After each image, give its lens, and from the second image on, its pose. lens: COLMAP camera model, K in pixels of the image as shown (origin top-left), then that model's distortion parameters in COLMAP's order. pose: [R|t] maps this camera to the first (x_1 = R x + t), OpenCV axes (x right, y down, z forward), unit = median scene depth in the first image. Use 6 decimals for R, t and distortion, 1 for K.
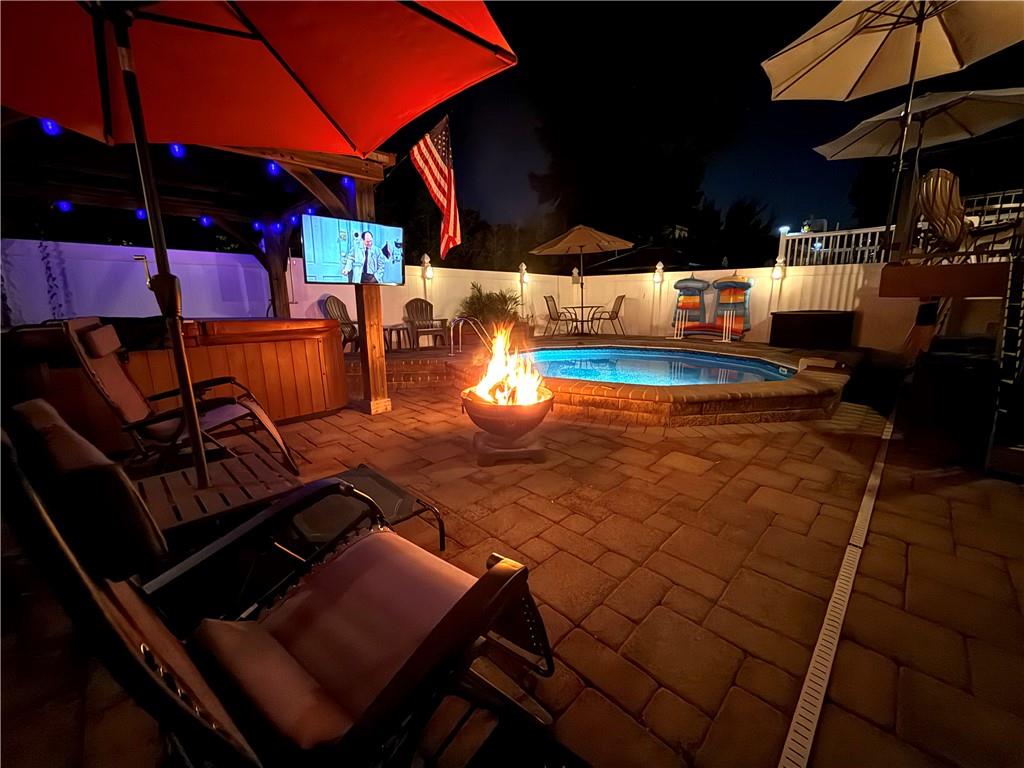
lens RADIAL K [[408.2, 0, 510.0], [0, 408.2, 382.3], [0, 0, 1]] dist [-0.001142, 0.000806]
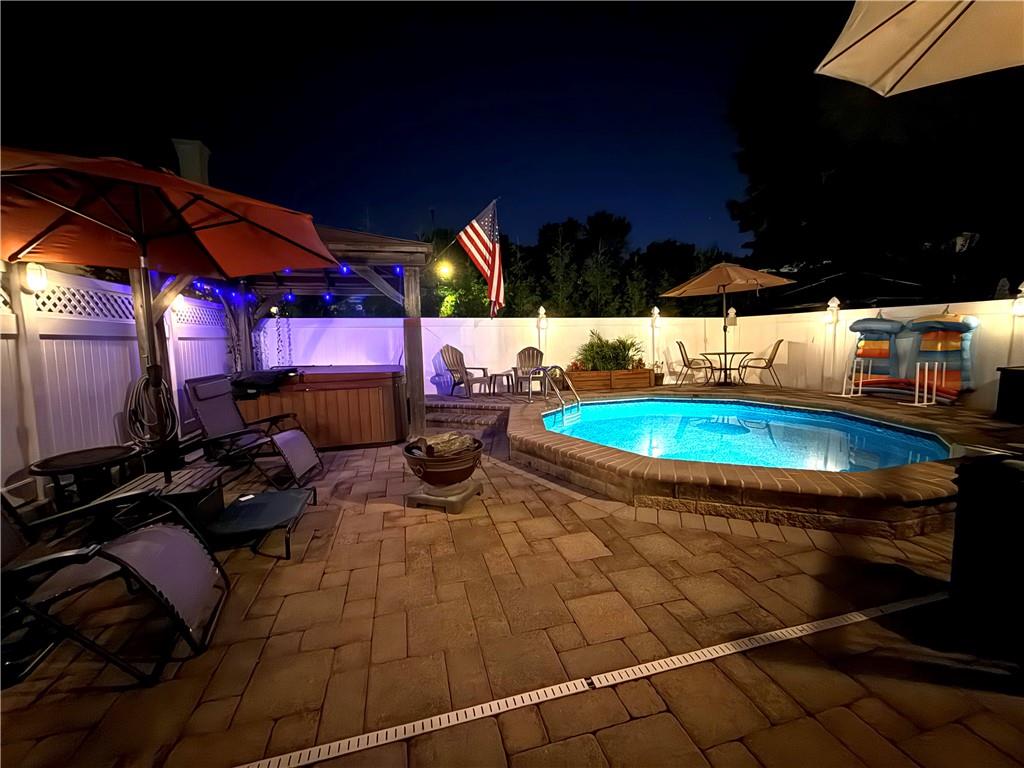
lens RADIAL K [[408.2, 0, 509.5], [0, 408.2, 381.3], [0, 0, 1]] dist [-0.001142, 0.000806]
pose [[0.865639, 0.039330, -0.499121, 0.484630], [-0.083890, 0.994210, -0.067151, -0.062783], [0.493590, 0.100000, 0.863926, 0.060342]]
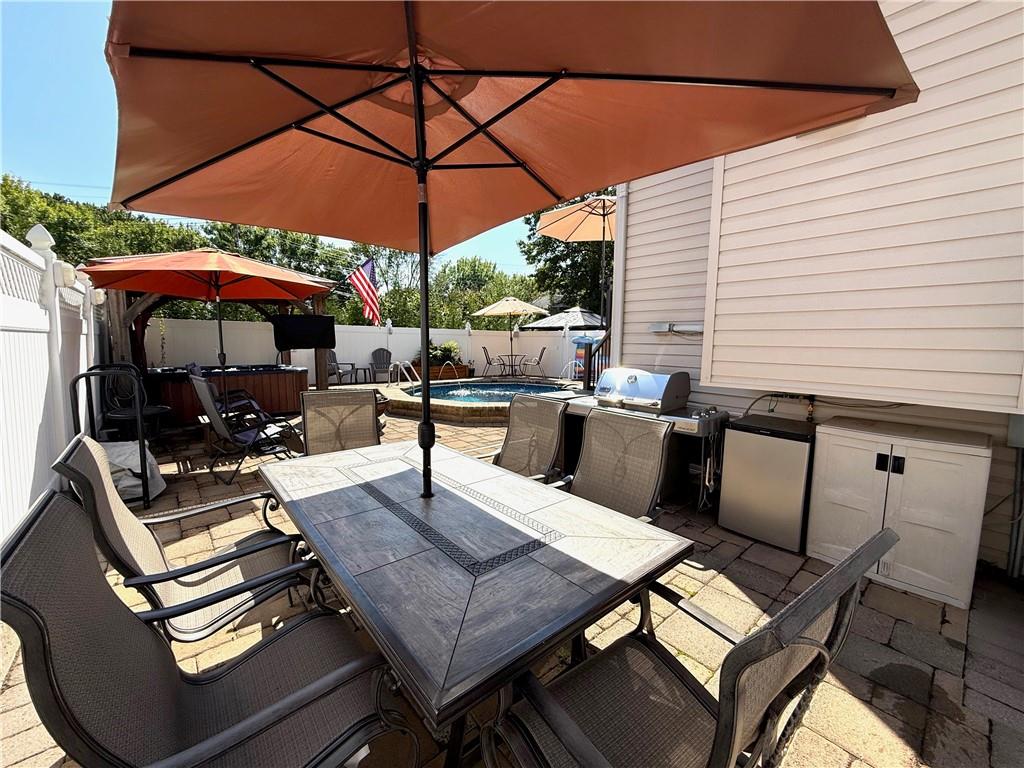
lens RADIAL K [[408.2, 0, 509.0], [0, 408.2, 383.9], [0, 0, 1]] dist [-0.001142, 0.000806]
pose [[0.996917, 0.021796, -0.075371, 0.611940], [-0.028949, 0.995043, -0.095144, 0.086261], [0.072923, 0.097032, 0.992606, -0.738910]]
